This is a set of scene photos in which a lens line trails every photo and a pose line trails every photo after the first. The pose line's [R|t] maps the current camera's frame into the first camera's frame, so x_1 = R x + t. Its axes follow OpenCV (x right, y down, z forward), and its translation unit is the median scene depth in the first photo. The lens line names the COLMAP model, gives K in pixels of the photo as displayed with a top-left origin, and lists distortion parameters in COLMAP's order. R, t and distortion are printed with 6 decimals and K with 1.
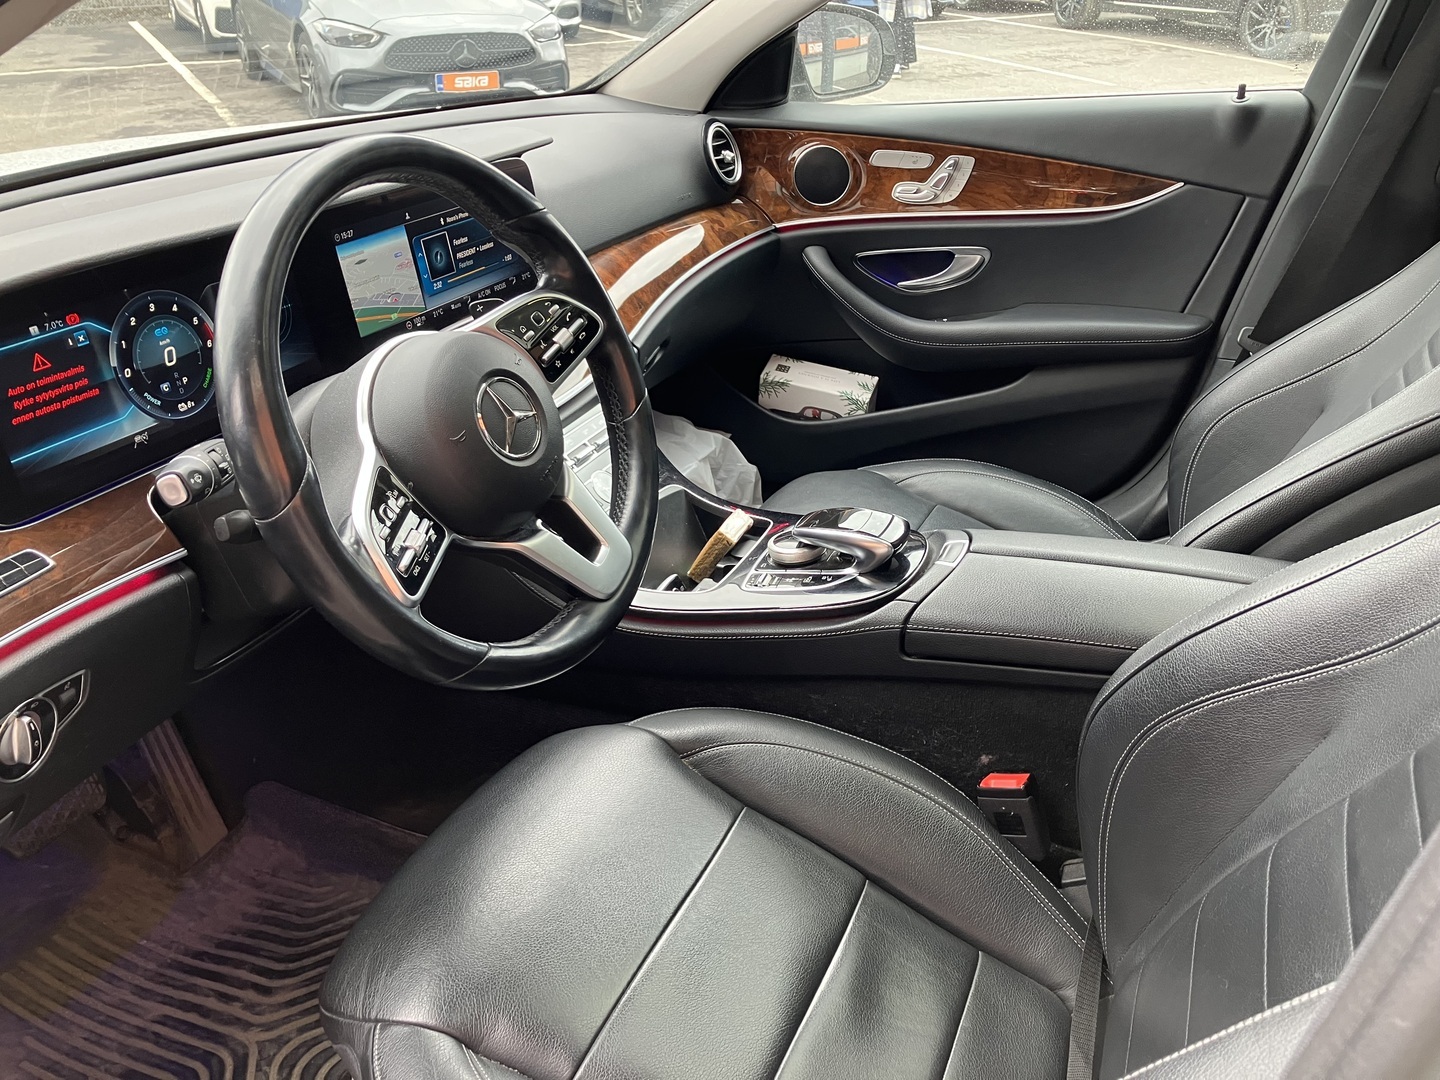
lens RADIAL K [[1177.4, 0, 719.7], [0, 1177.4, 540.2], [0, 0, 1]] dist [0.010269, 0.004229]
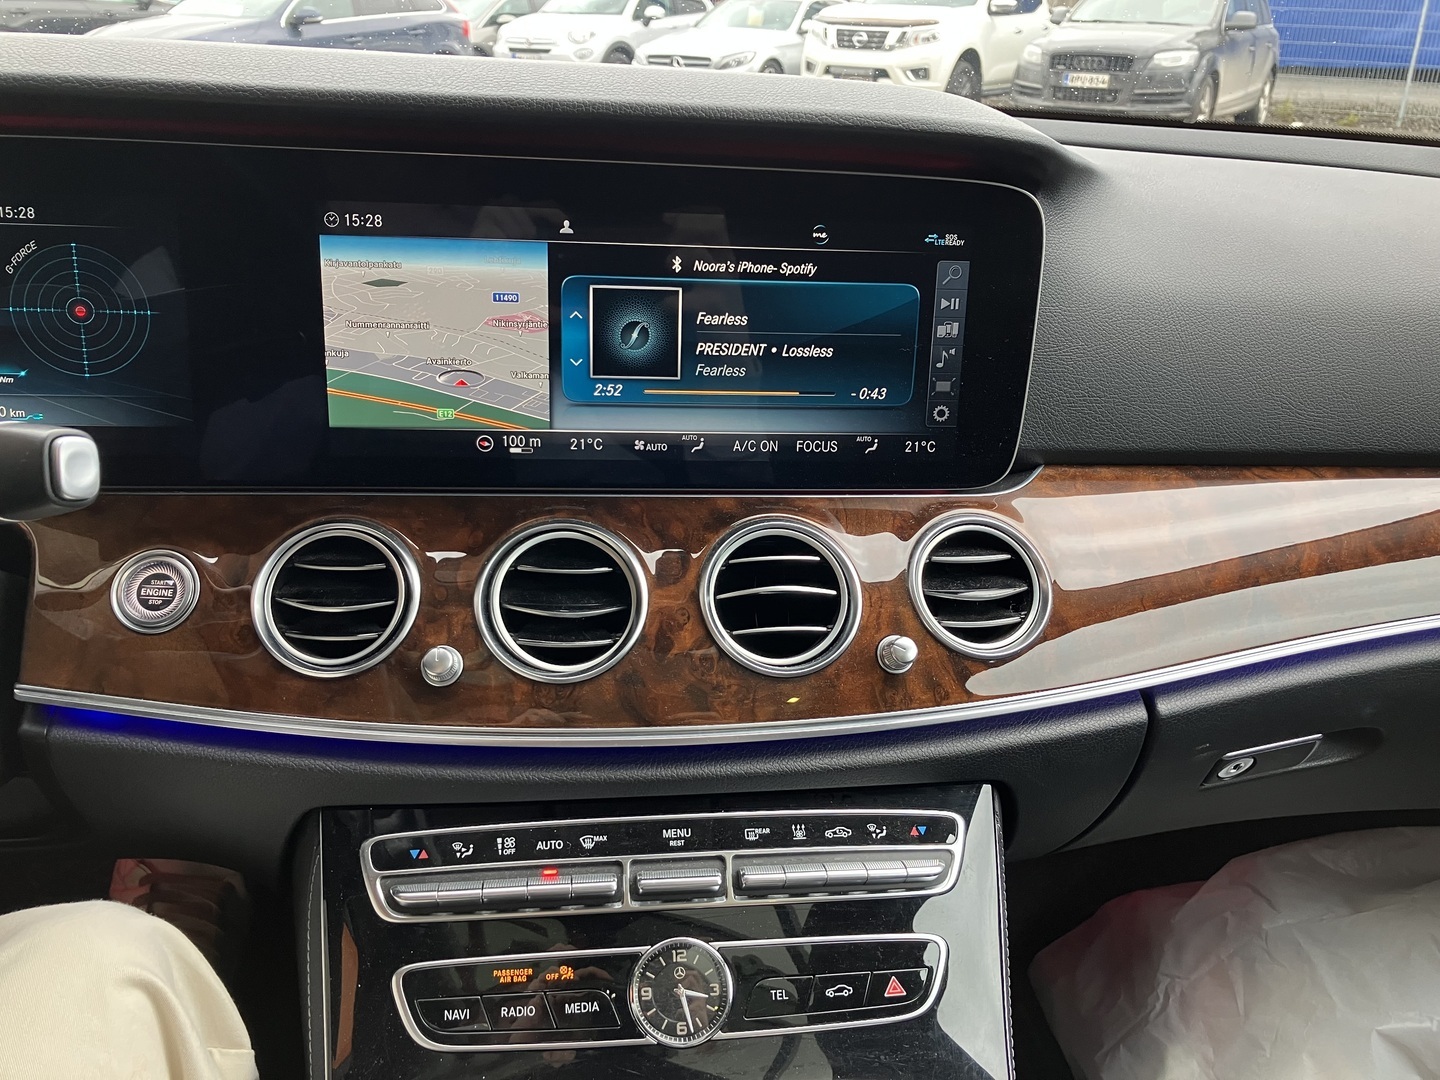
lens RADIAL K [[1177.4, 0, 720.8], [0, 1177.4, 538.4], [0, 0, 1]] dist [0.010269, 0.004229]
pose [[0.494977, 0.434531, -0.752450, 0.149445], [-0.443900, 0.870898, 0.210926, -0.279353], [0.746961, 0.229609, 0.623963, 0.754613]]
